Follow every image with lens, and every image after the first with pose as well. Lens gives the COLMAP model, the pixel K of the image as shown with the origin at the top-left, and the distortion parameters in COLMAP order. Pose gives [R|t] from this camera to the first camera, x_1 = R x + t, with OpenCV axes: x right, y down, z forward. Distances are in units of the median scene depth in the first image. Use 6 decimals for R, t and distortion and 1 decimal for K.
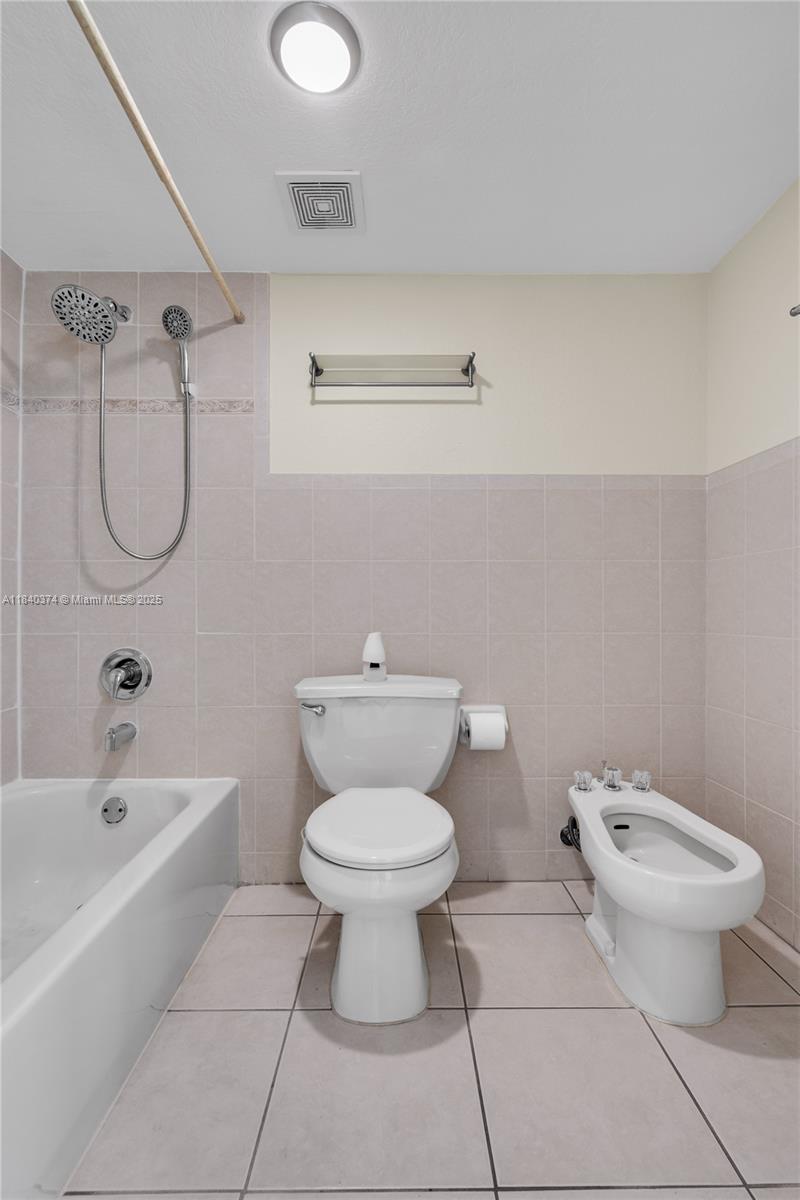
lens RADIAL K [[548.0, 0, 397.6], [0, 548.0, 603.0], [0, 0, 1]] dist [-0.005404, -0.000230]
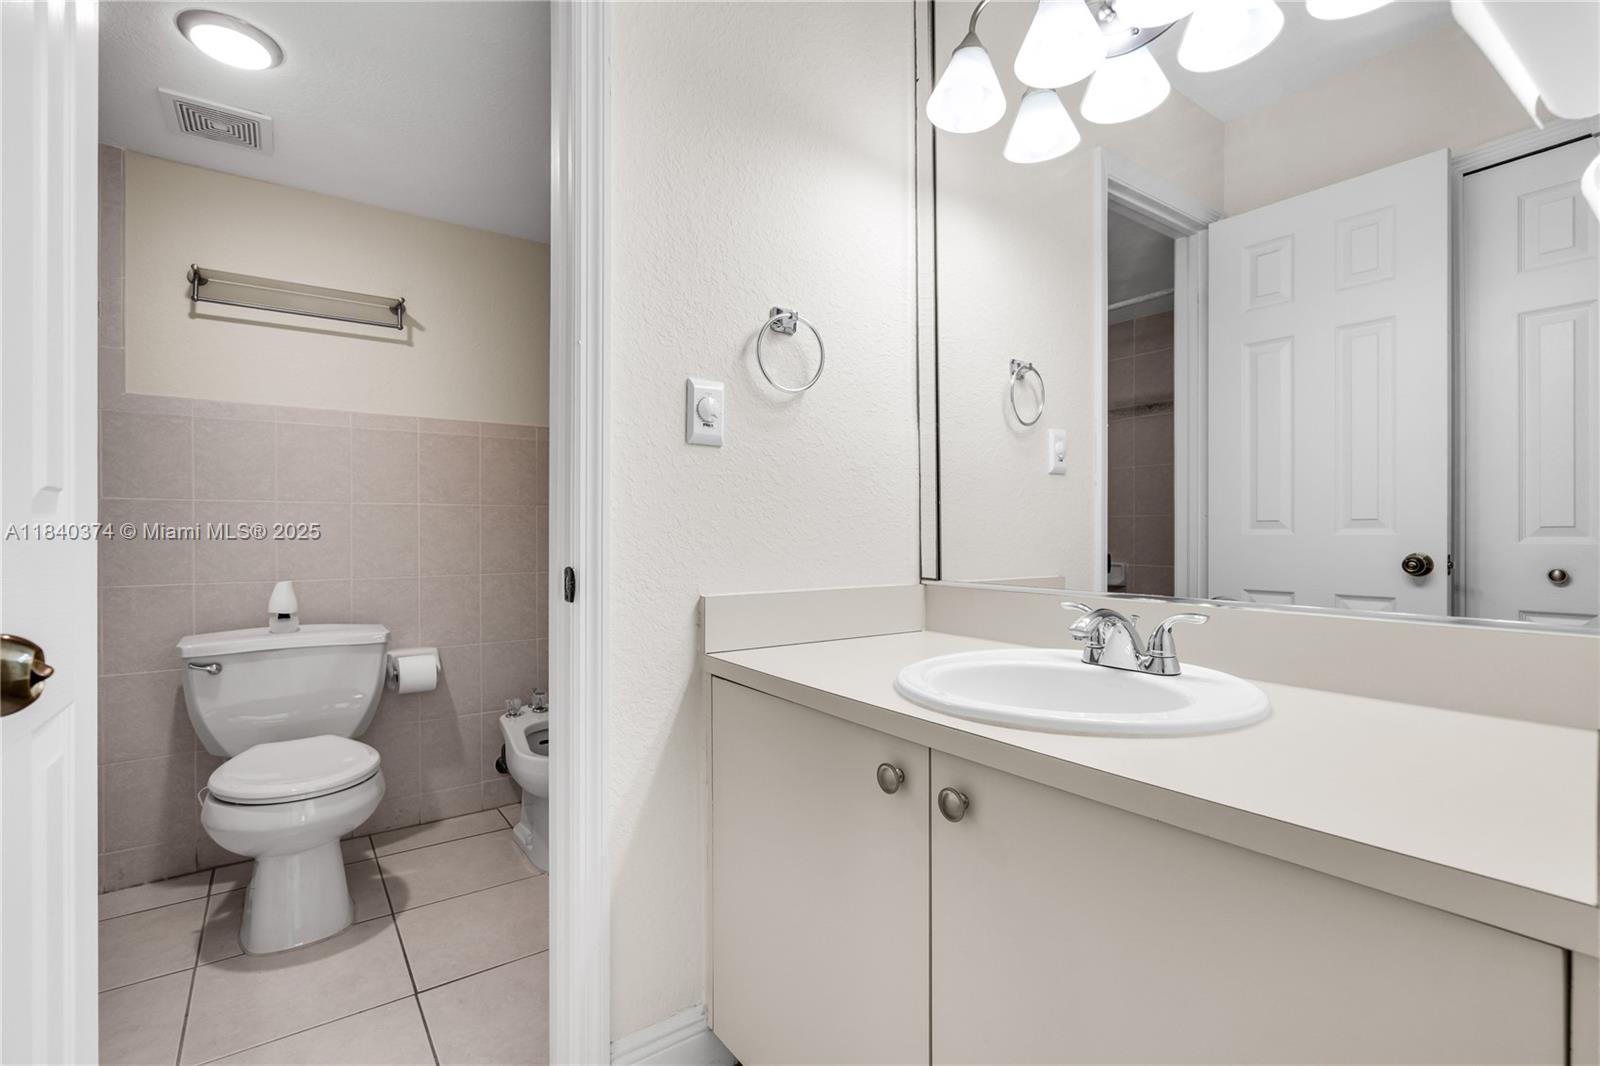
lens RADIAL K [[730.6, 0, 798.5], [0, 730.6, 539.2], [0, 0, 1]] dist [-0.005404, -0.000230]
pose [[0.813200, -0.003141, 0.581976, -0.050844], [-0.014954, 0.999543, 0.026290, -0.064519], [-0.581793, -0.030082, 0.812781, -0.527128]]
